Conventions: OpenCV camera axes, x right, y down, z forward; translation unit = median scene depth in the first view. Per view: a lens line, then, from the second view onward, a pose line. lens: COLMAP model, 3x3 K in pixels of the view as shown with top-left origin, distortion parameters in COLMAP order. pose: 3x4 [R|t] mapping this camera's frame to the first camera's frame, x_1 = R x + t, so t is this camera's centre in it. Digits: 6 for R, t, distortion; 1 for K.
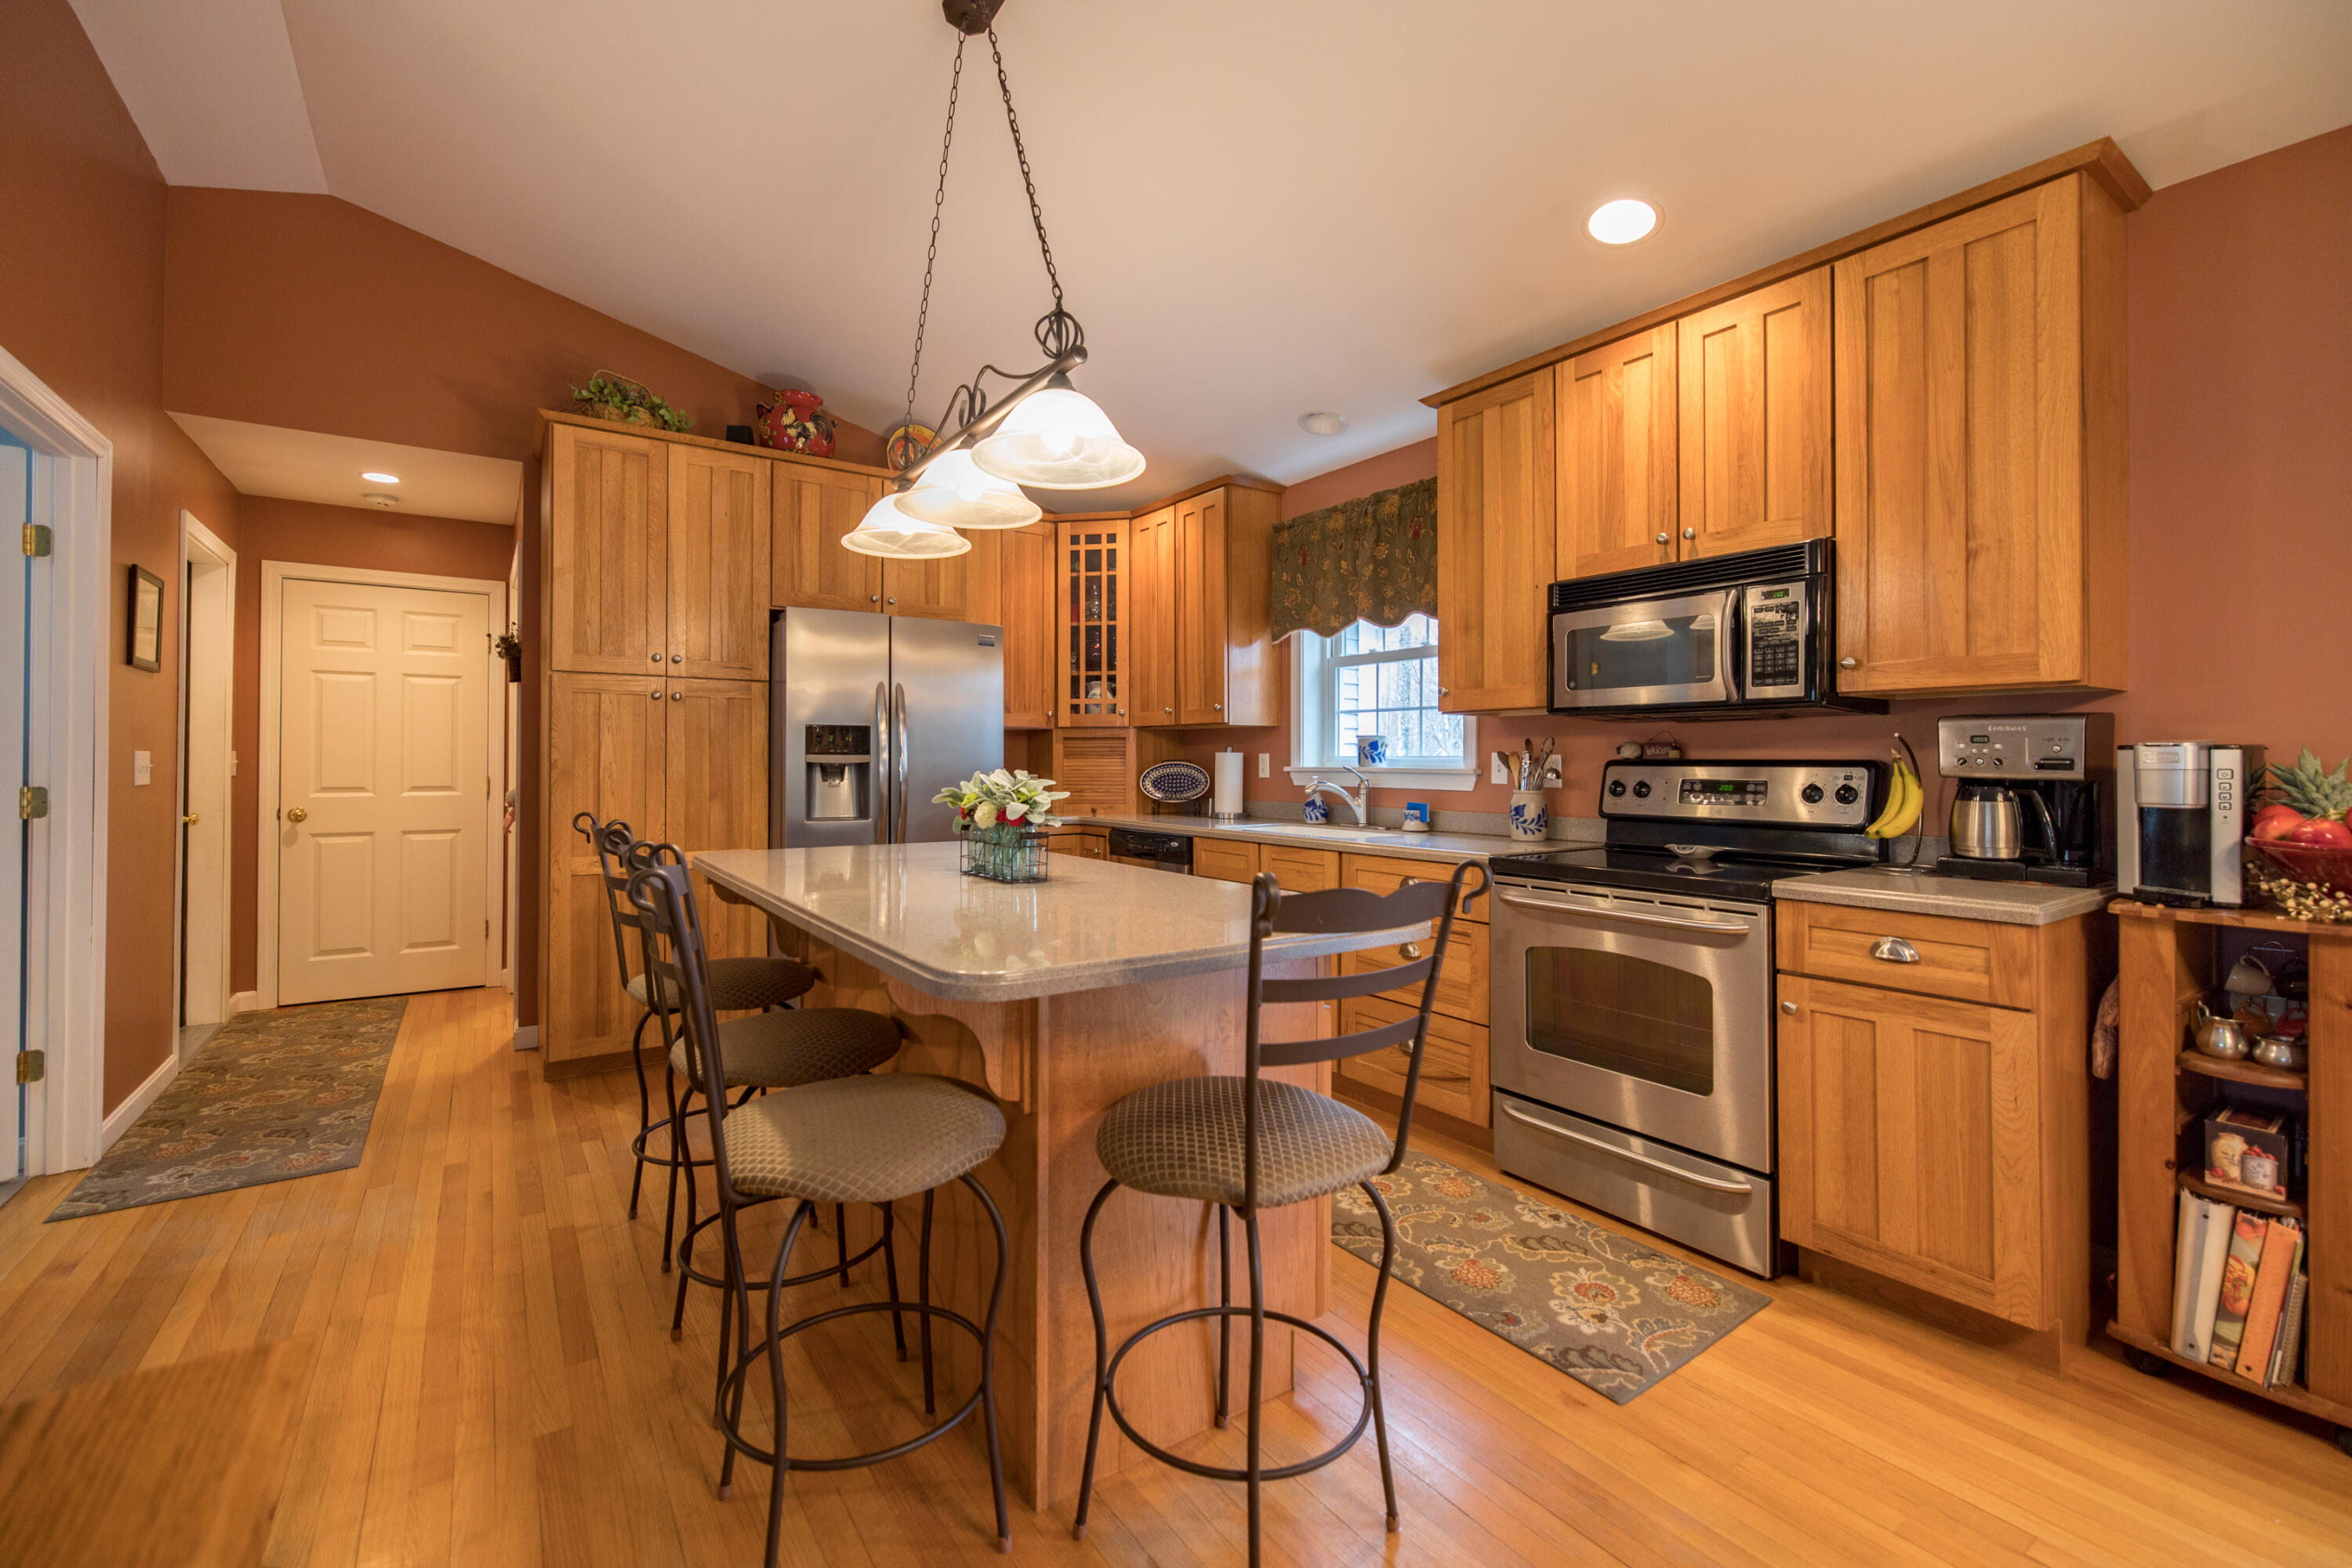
lens RADIAL K [[1033.3, 0, 1169.4], [0, 1033.3, 746.9], [0, 0, 1]] dist [0.002347, -0.000716]
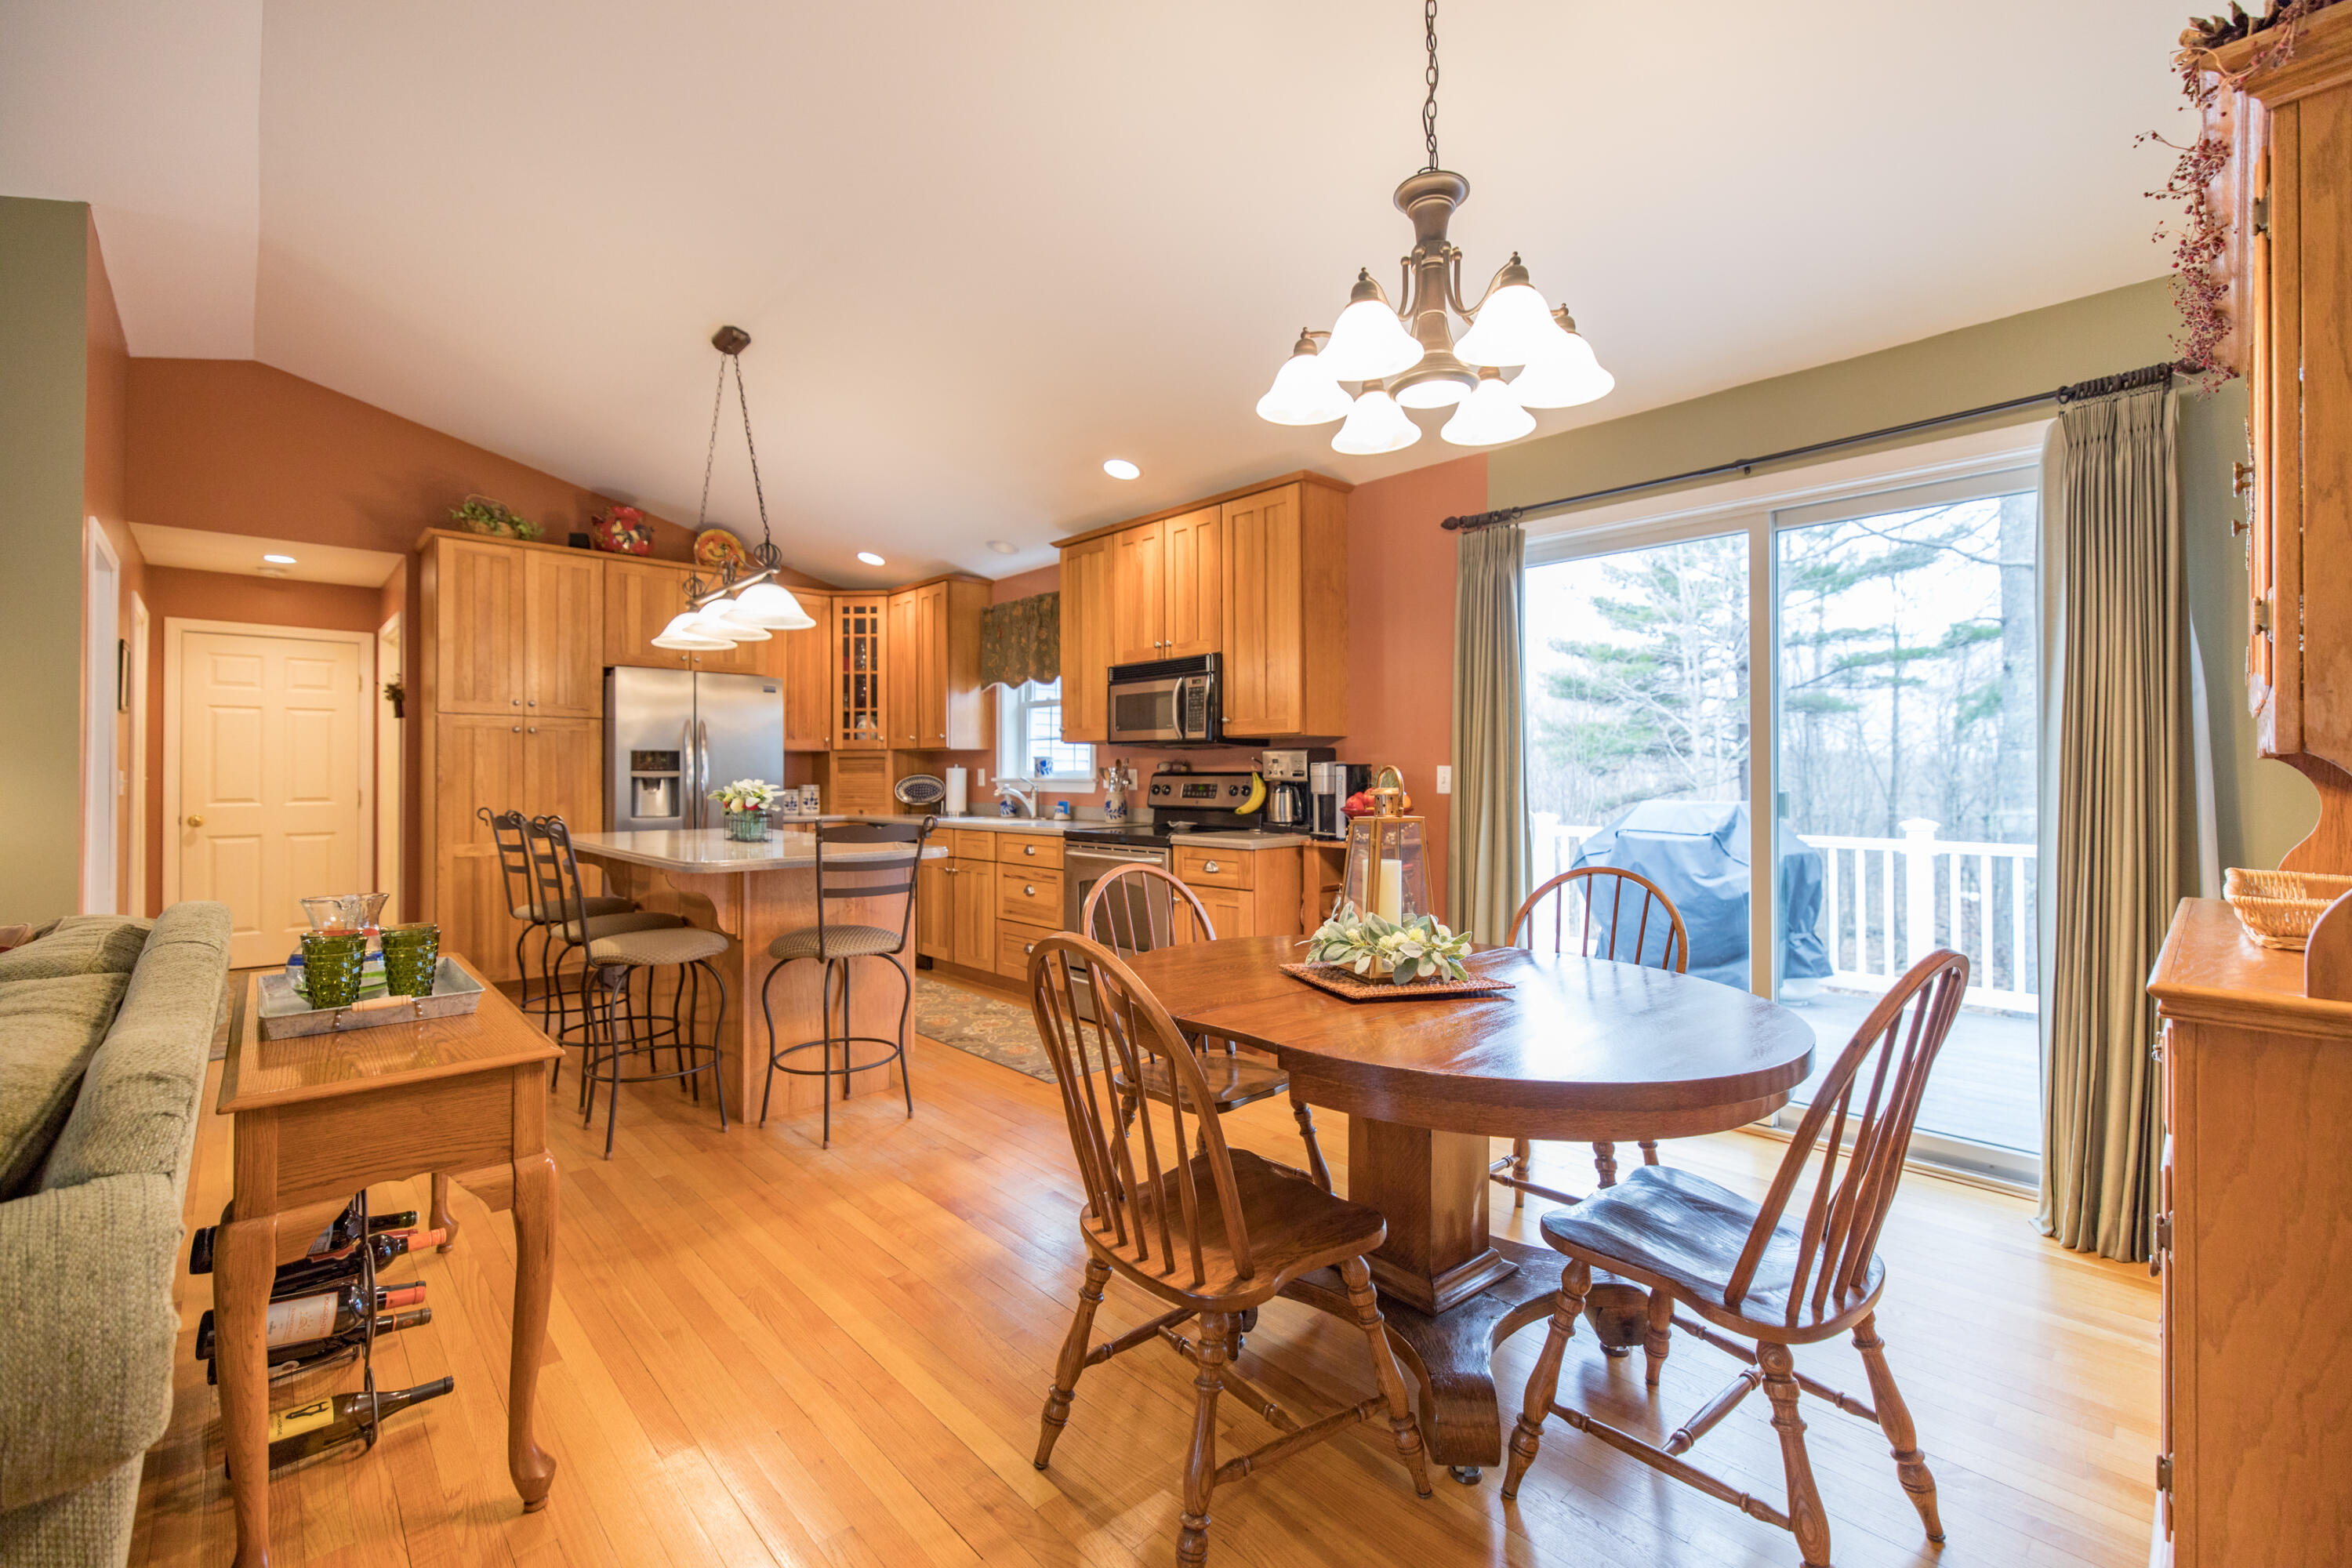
lens RADIAL K [[1033.3, 0, 1190.8], [0, 1033.3, 761.7], [0, 0, 1]] dist [0.002347, -0.000716]
pose [[0.988203, -0.002835, 0.153123, 0.189310], [0.002657, 0.999996, 0.001368, -0.005412], [-0.153126, -0.000945, 0.988206, -0.517283]]
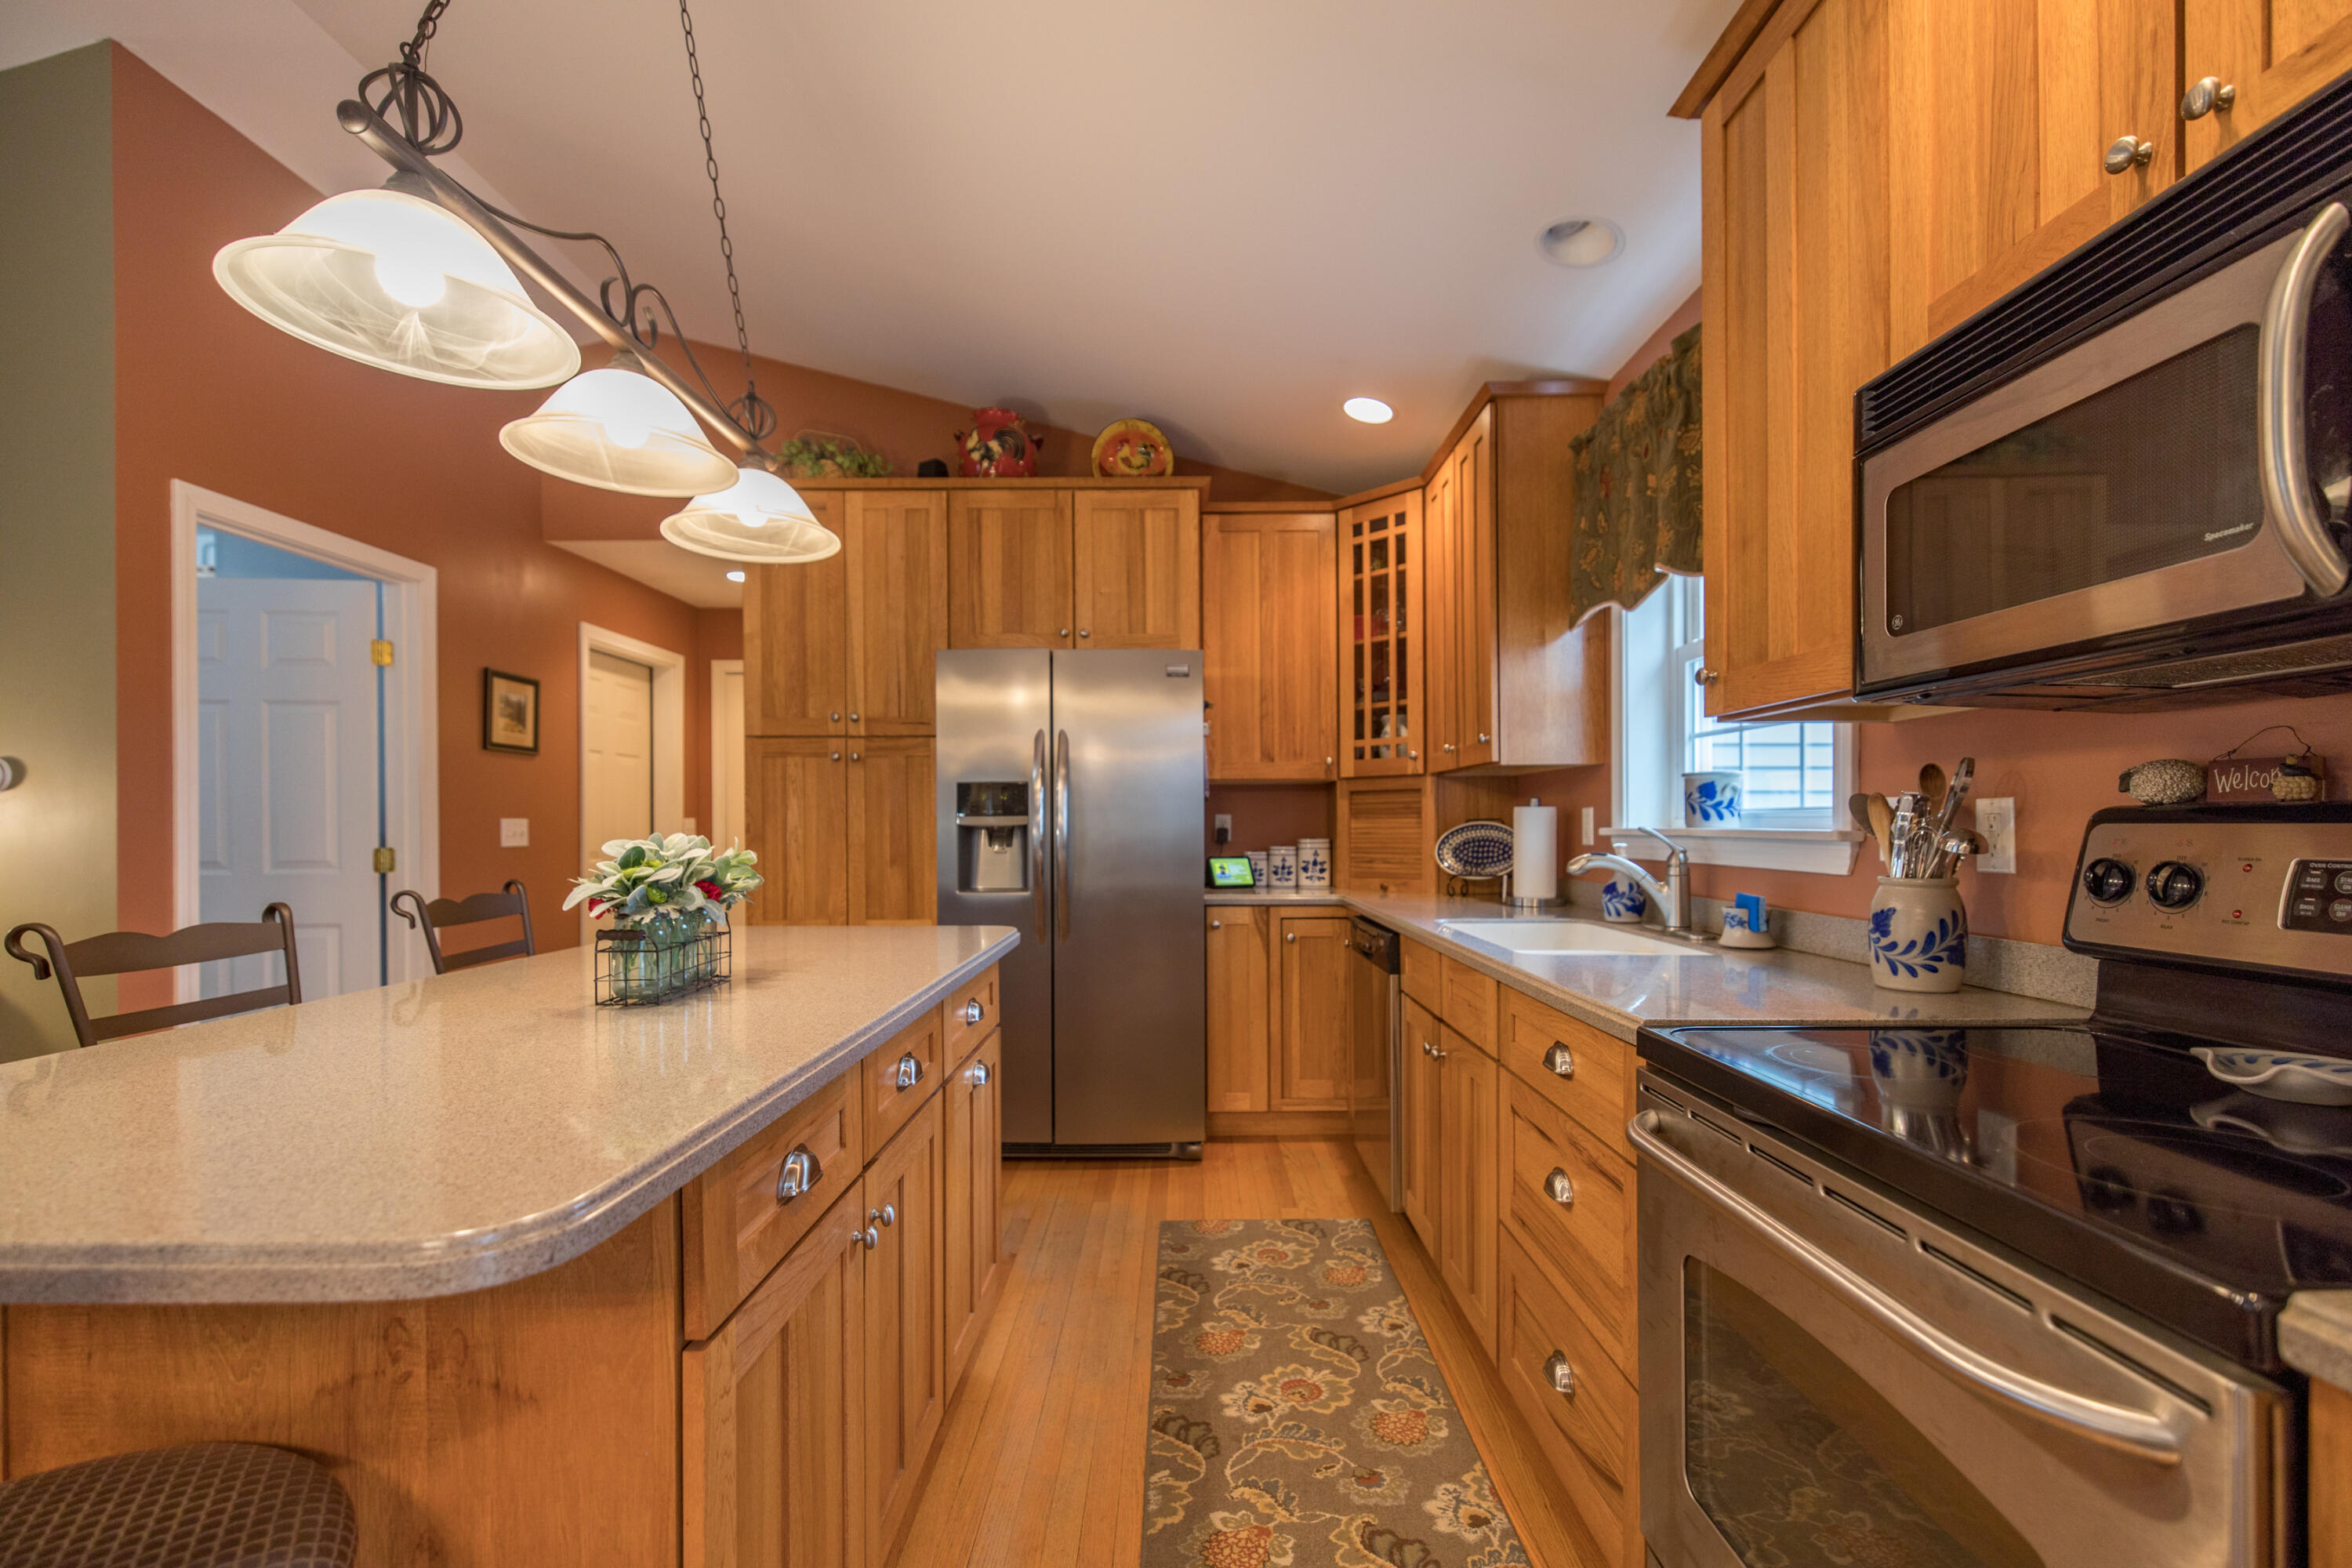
lens RADIAL K [[1033.3, 0, 1146.3], [0, 1033.3, 829.5], [0, 0, 1]] dist [0.002347, -0.000716]
pose [[0.811079, -0.002946, -0.584930, 0.294688], [0.013711, 0.999808, 0.013975, 0.008464], [0.584776, -0.019355, 0.810964, 0.378350]]
